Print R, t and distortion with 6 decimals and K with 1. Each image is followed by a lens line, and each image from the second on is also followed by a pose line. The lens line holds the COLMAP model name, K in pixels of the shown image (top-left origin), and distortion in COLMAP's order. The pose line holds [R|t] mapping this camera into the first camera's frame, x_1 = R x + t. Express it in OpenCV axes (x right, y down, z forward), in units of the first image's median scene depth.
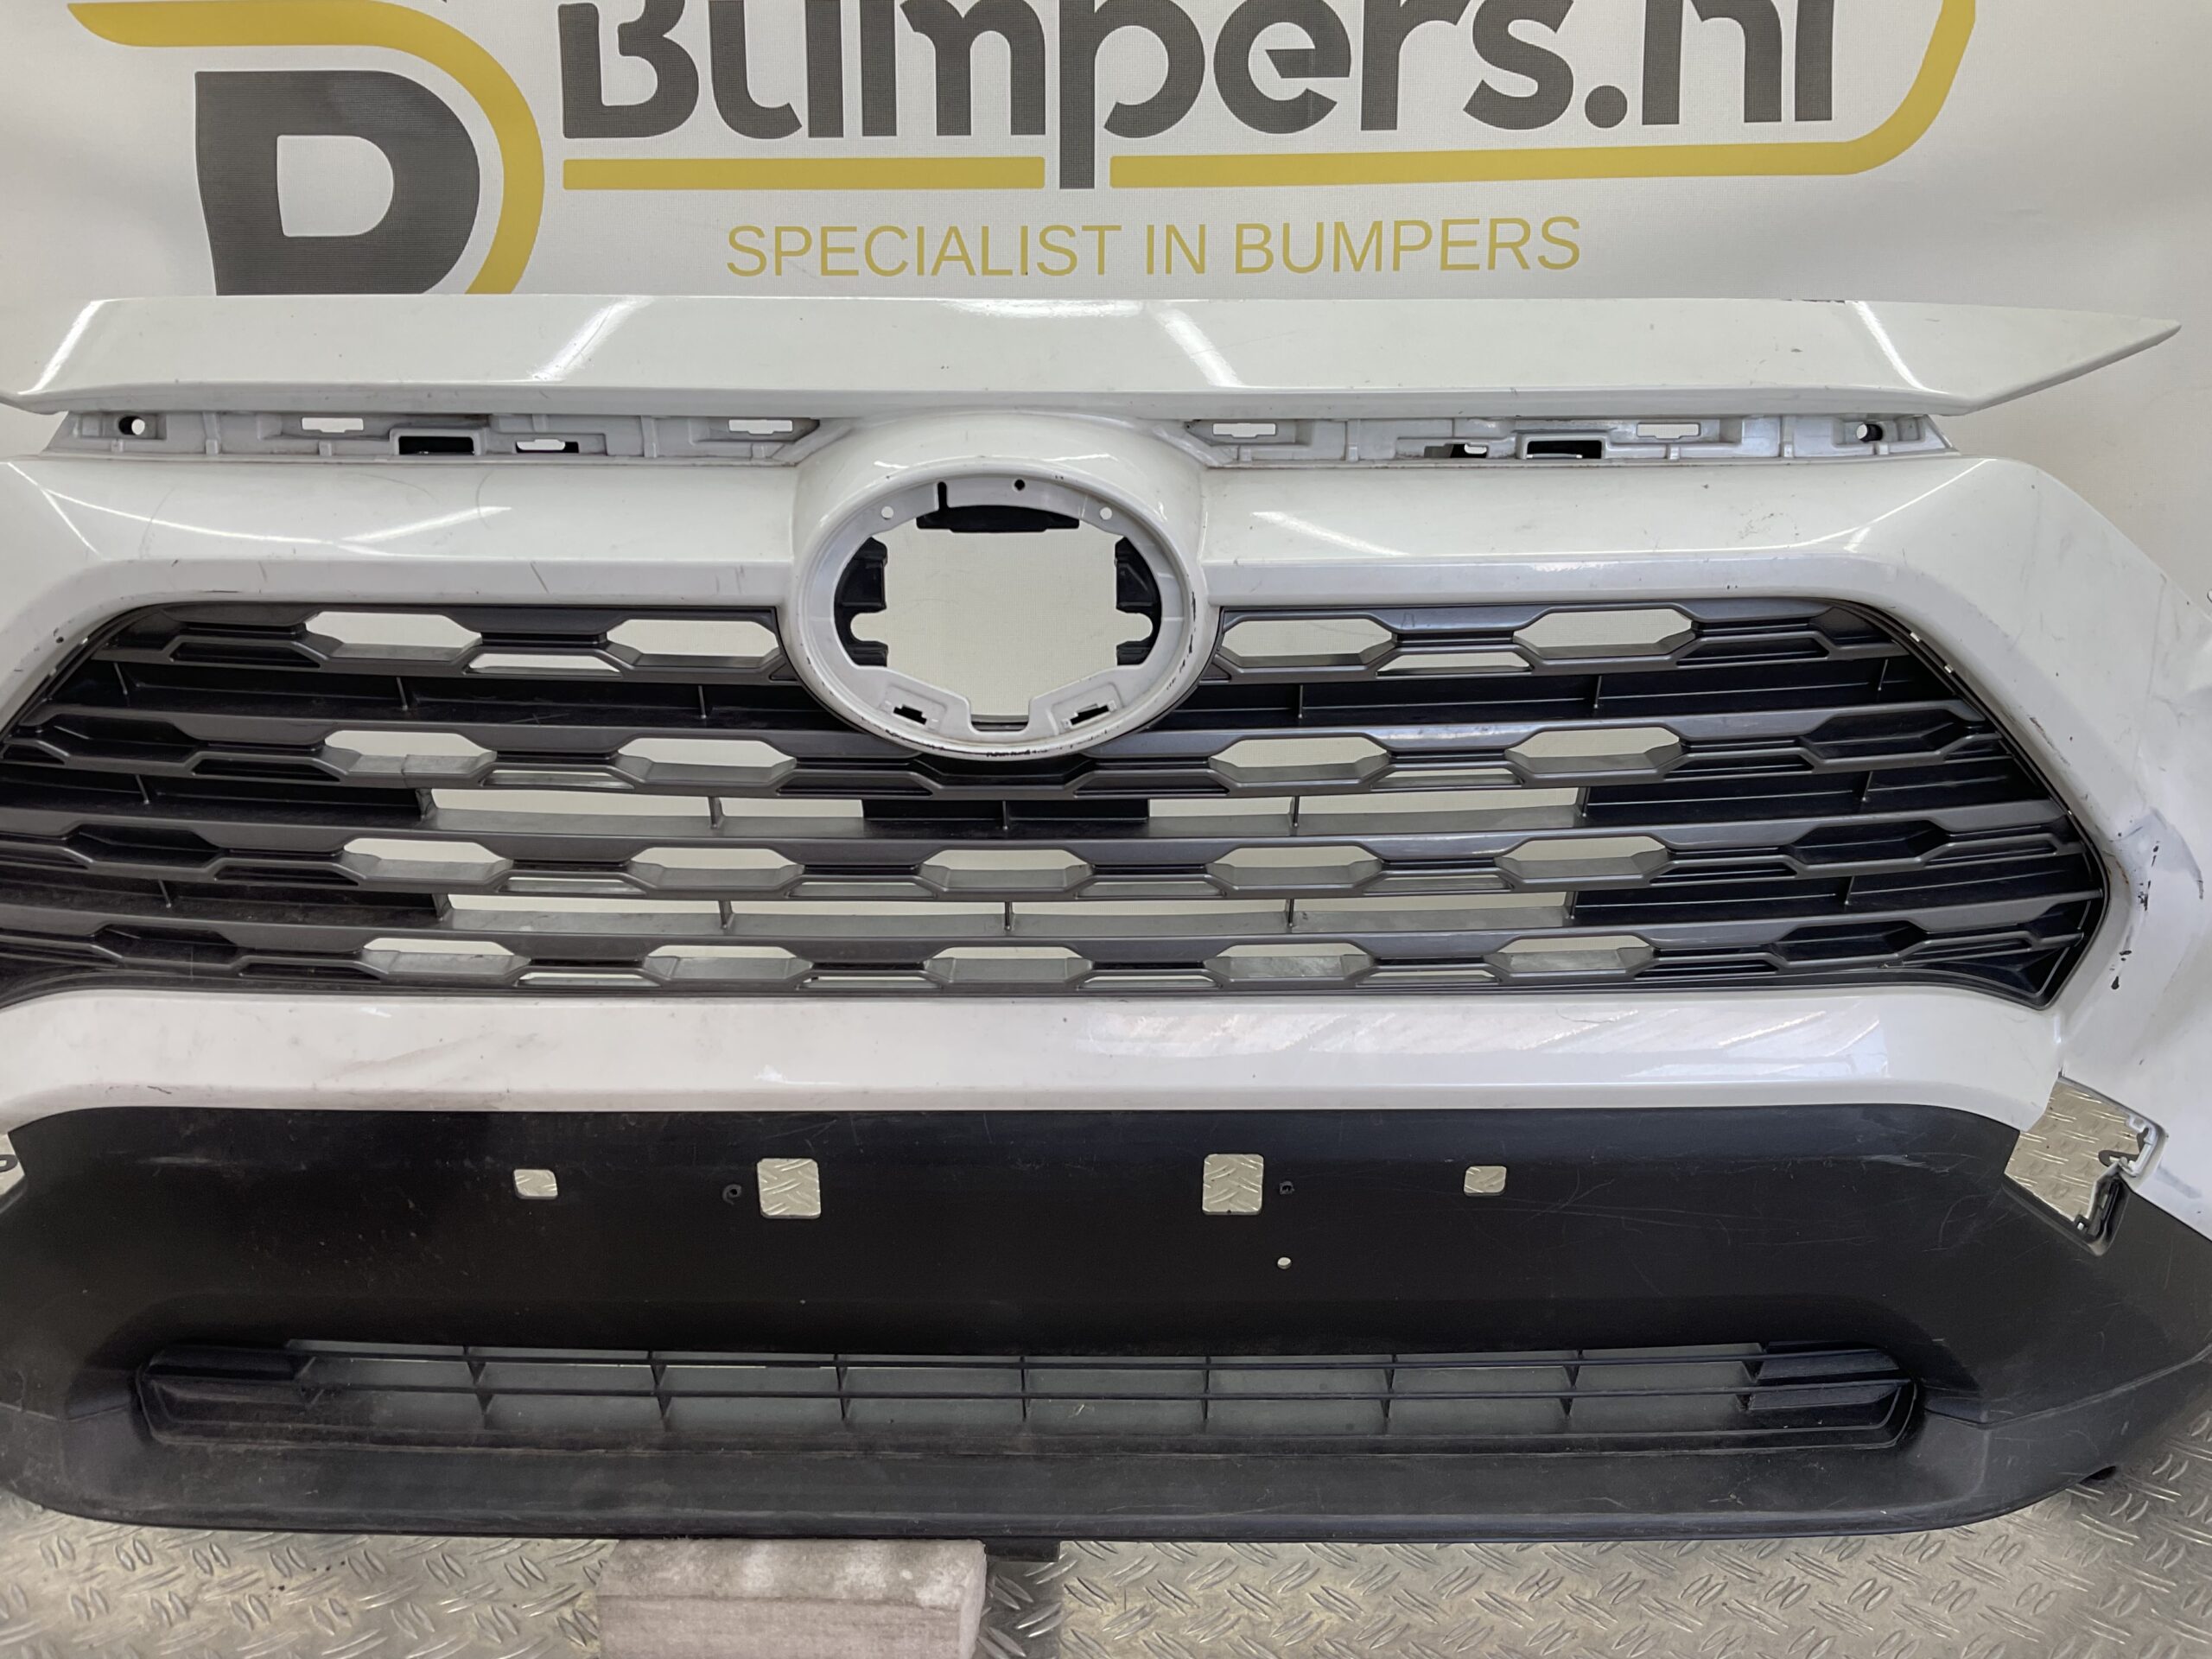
lens RADIAL K [[1812.1, 0, 1106.0], [0, 1812.1, 829.5], [0, 0, 1]] dist [0.126761, -0.271883]
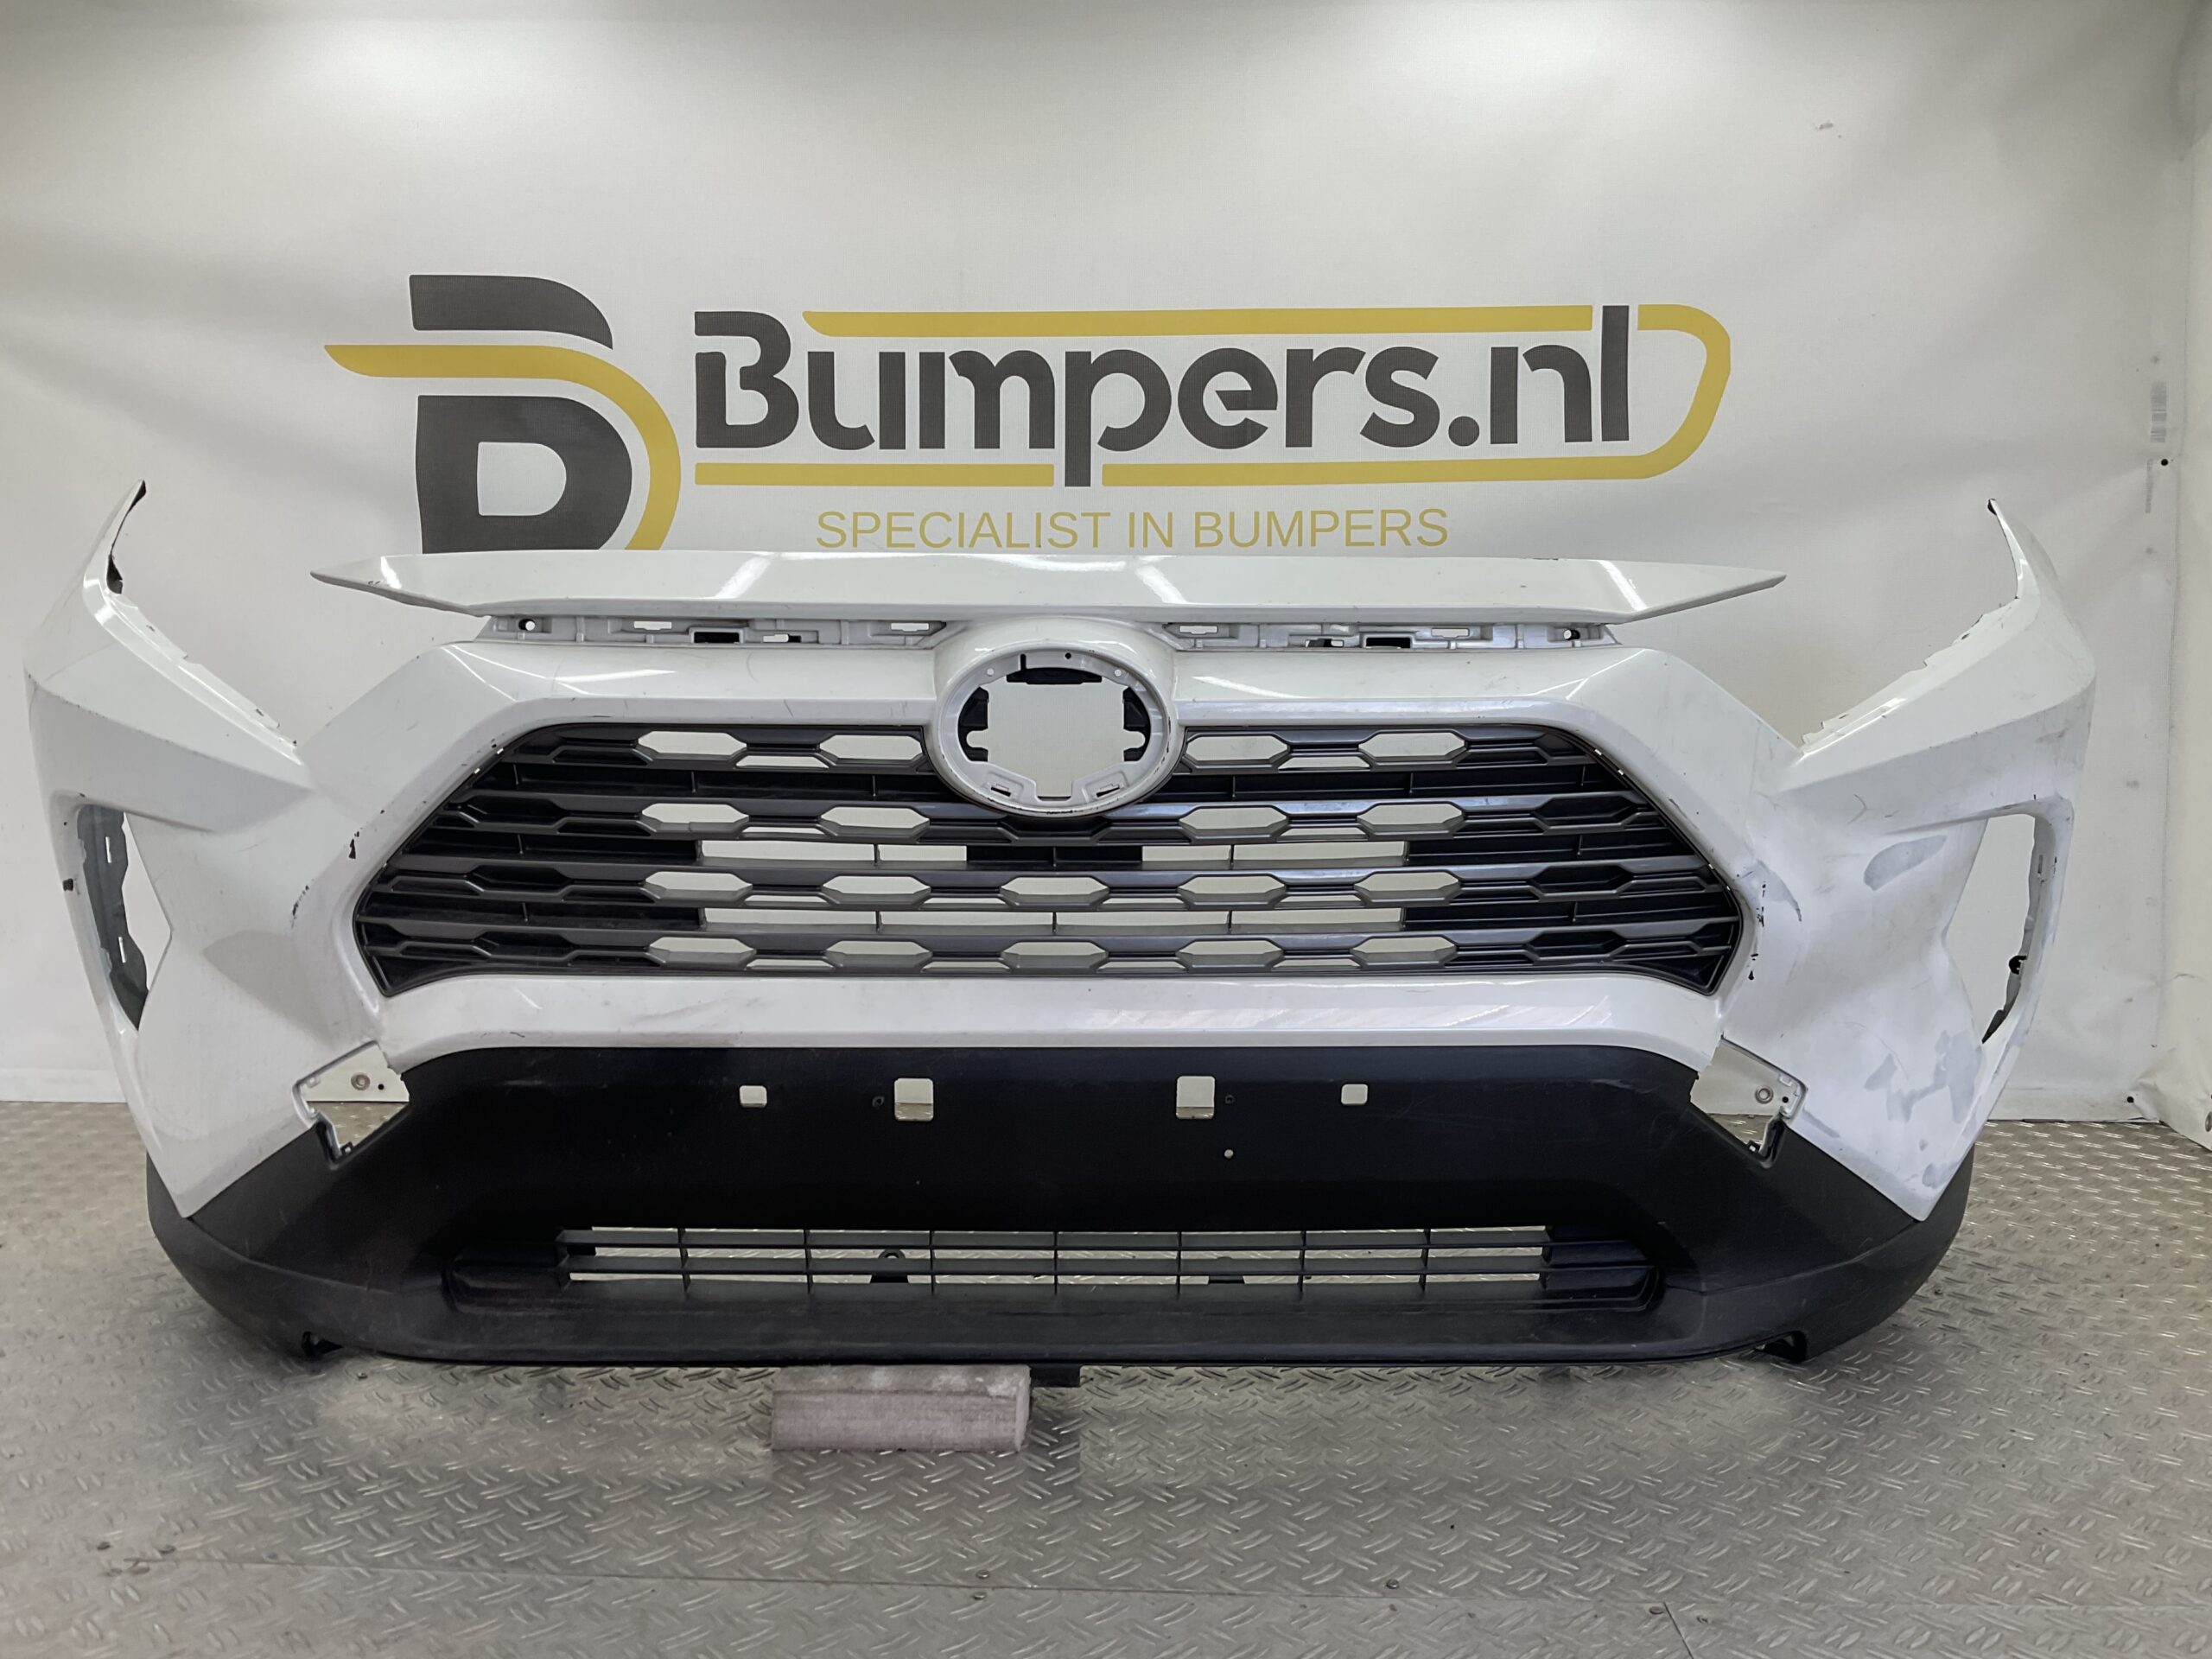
lens RADIAL K [[1812.1, 0, 1106.0], [0, 1812.1, 829.5], [0, 0, 1]] dist [0.126761, -0.271883]
pose [[0.999837, 0.002679, 0.017869, -0.036958], [-0.000046, 0.989320, -0.145758, 0.197277], [-0.018069, 0.145733, 0.989159, -0.596845]]
